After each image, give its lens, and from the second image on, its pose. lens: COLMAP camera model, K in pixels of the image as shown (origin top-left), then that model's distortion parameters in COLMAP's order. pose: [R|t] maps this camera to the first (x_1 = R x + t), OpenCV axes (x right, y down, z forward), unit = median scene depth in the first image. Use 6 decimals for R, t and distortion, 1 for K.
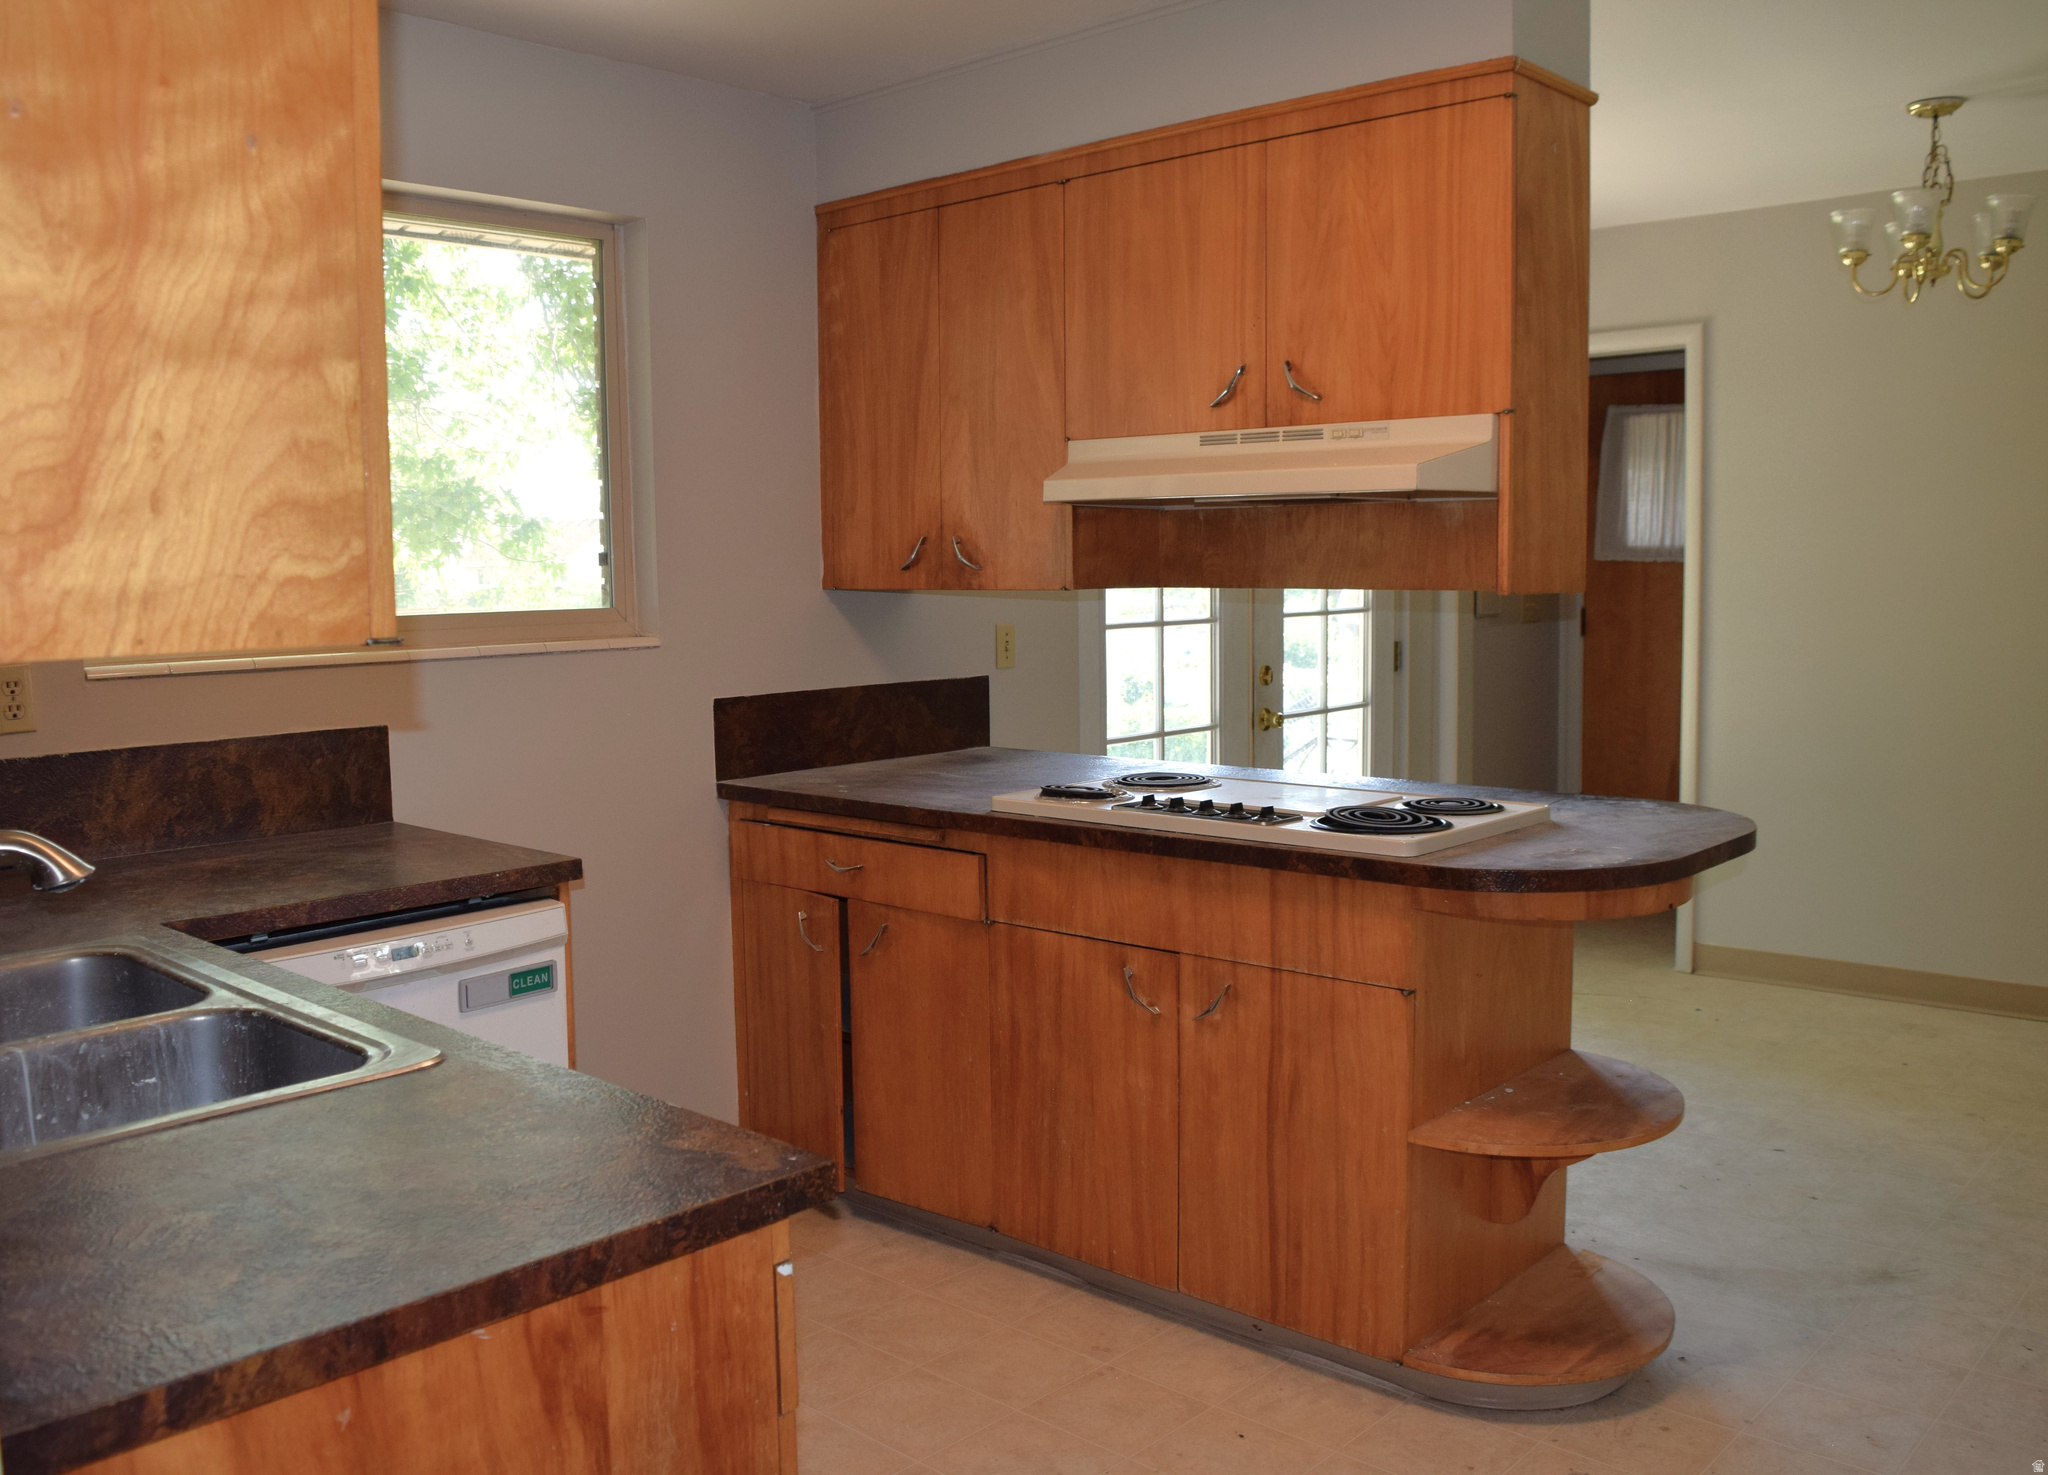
lens RADIAL K [[1694.7, 0, 1022.8], [0, 1694.7, 727.9], [0, 0, 1]] dist [-0.011886, -0.000055]
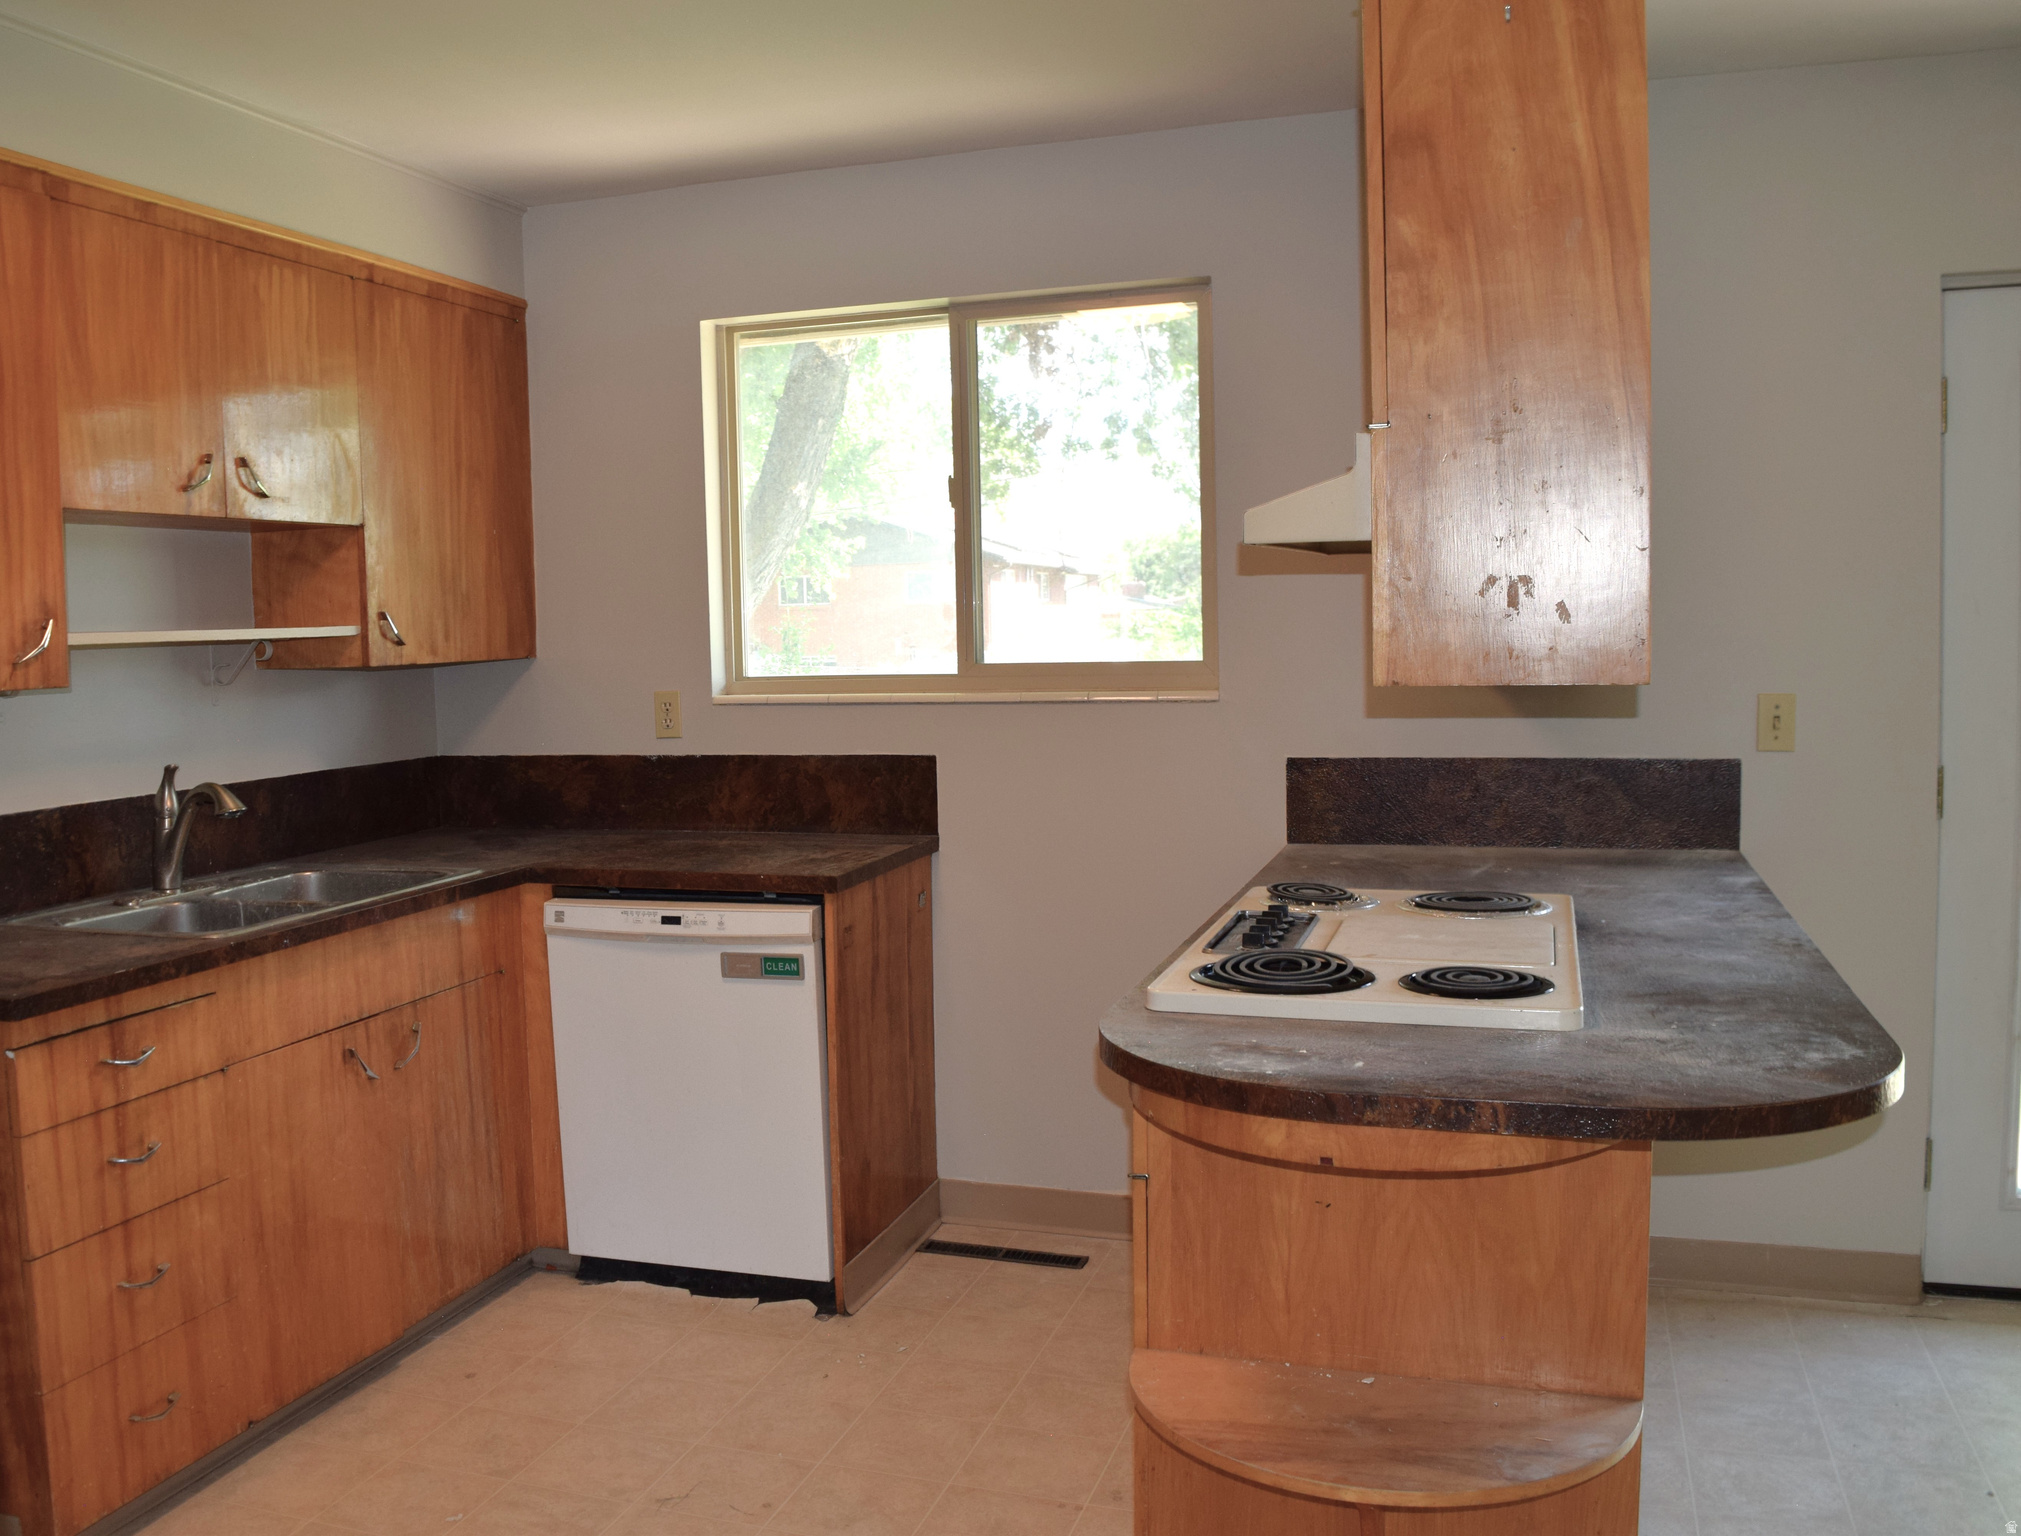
lens RADIAL K [[1825.4, 0, 1006.9], [0, 1825.4, 774.0], [0, 0, 1]] dist [0.004531, -0.000361]
pose [[0.431788, 0.076096, -0.898759, 0.889116], [-0.074902, 0.996018, 0.048346, -0.060021], [0.898860, 0.046443, 0.435769, 0.533580]]
